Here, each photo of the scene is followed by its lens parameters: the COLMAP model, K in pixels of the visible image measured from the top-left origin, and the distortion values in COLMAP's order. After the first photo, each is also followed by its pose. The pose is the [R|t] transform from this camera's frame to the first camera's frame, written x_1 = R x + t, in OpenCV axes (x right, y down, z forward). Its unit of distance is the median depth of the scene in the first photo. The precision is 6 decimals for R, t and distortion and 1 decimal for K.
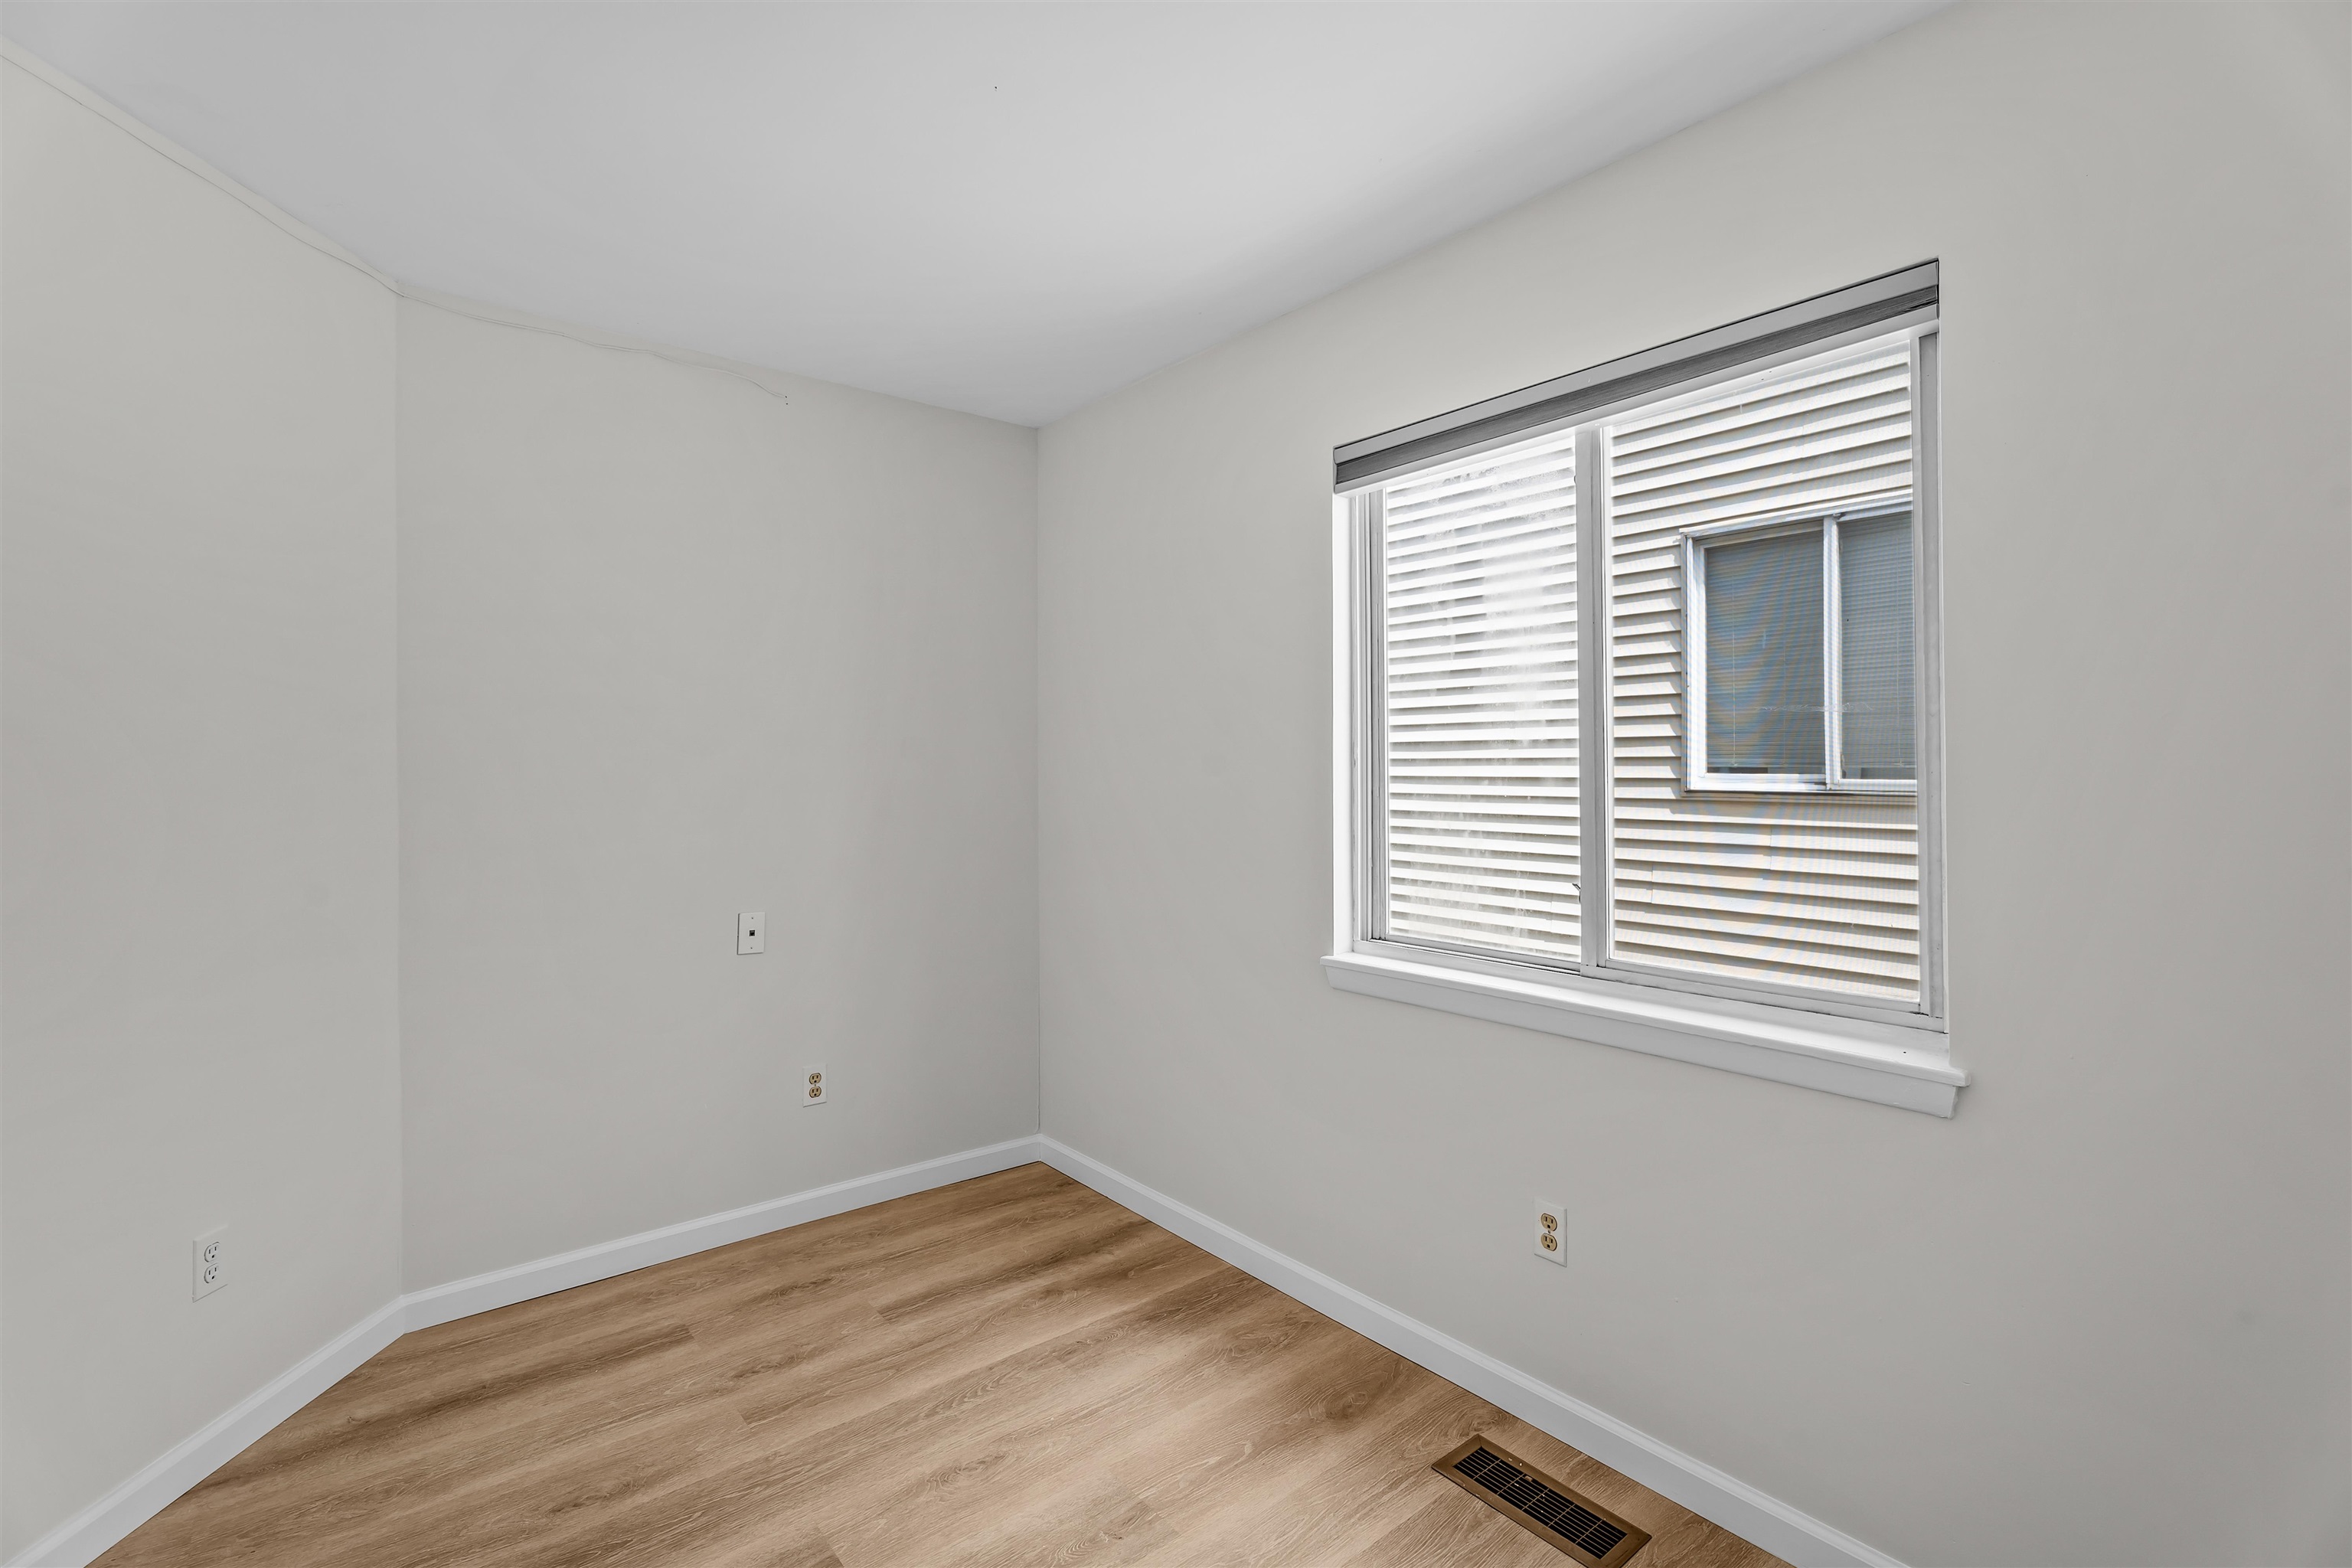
lens RADIAL K [[1046.7, 0, 1170.6], [0, 1046.7, 766.2], [0, 0, 1]] dist [-0.000136, -0.004227]
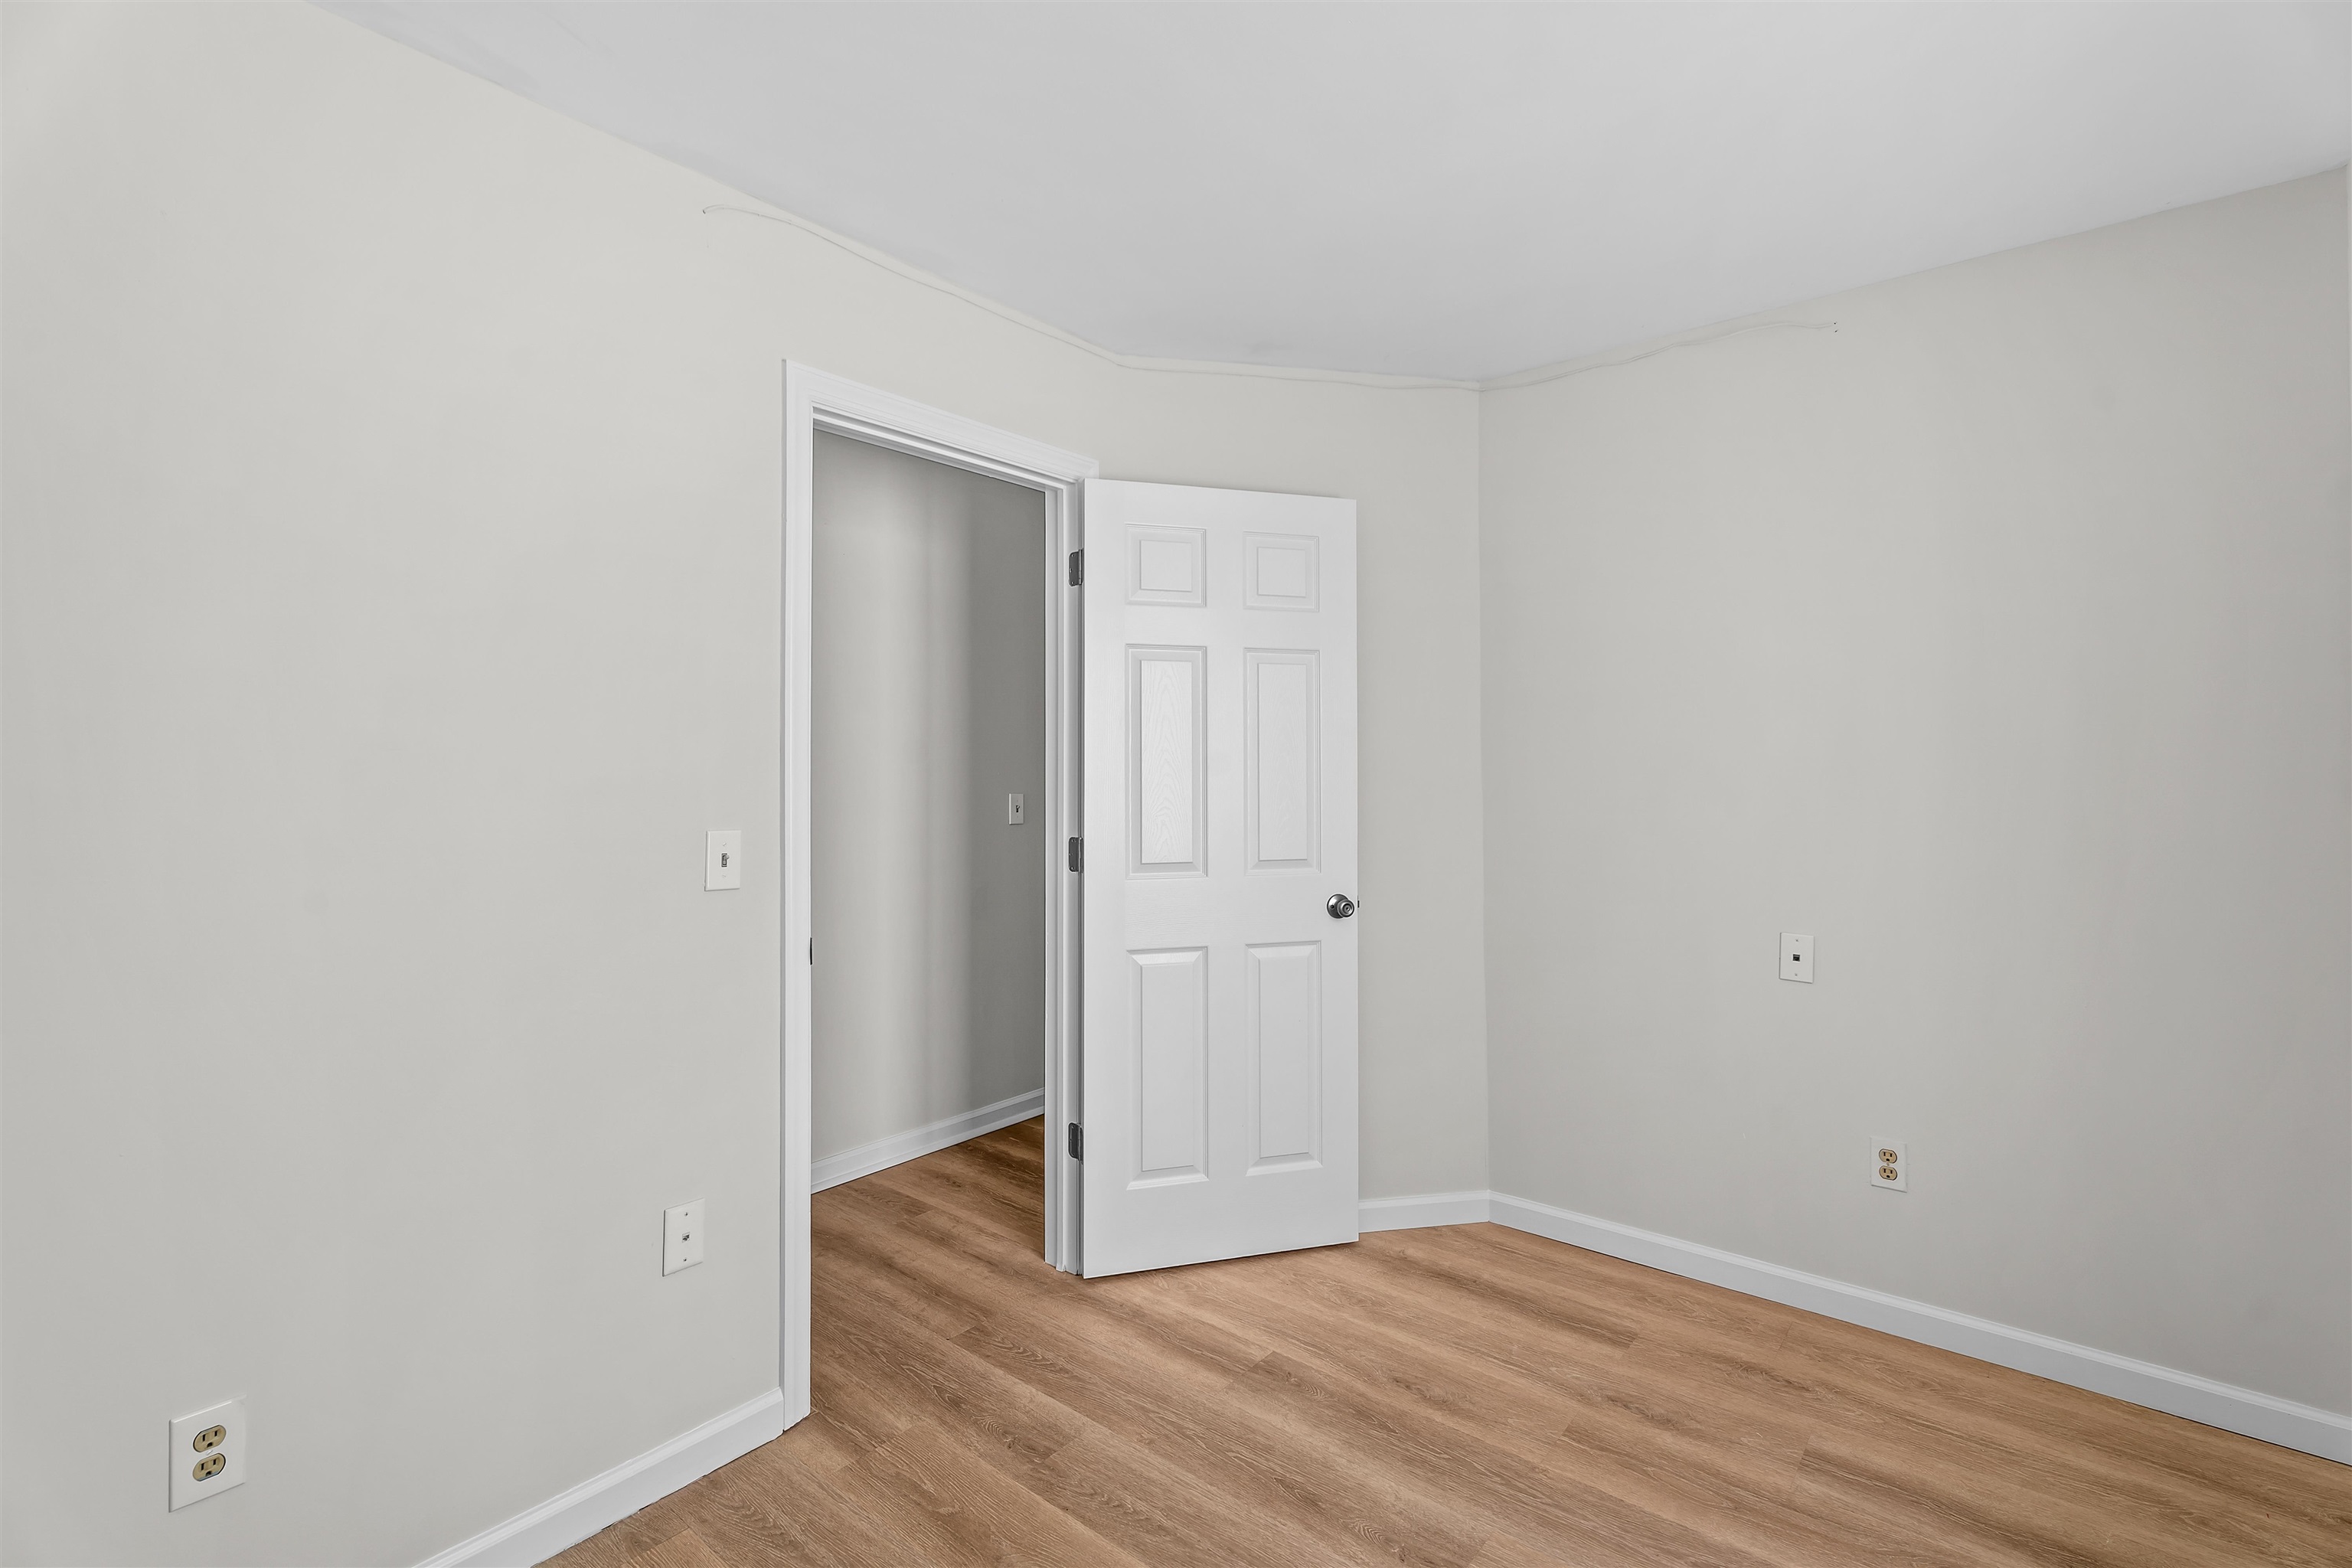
lens RADIAL K [[1046.7, 0, 1170.6], [0, 1046.7, 766.2], [0, 0, 1]] dist [-0.000136, -0.004227]
pose [[0.197812, -0.001314, -0.980239, 0.419410], [0.001079, 0.999999, -0.001123, 0.001060], [0.980239, -0.000836, 0.197814, 0.383042]]
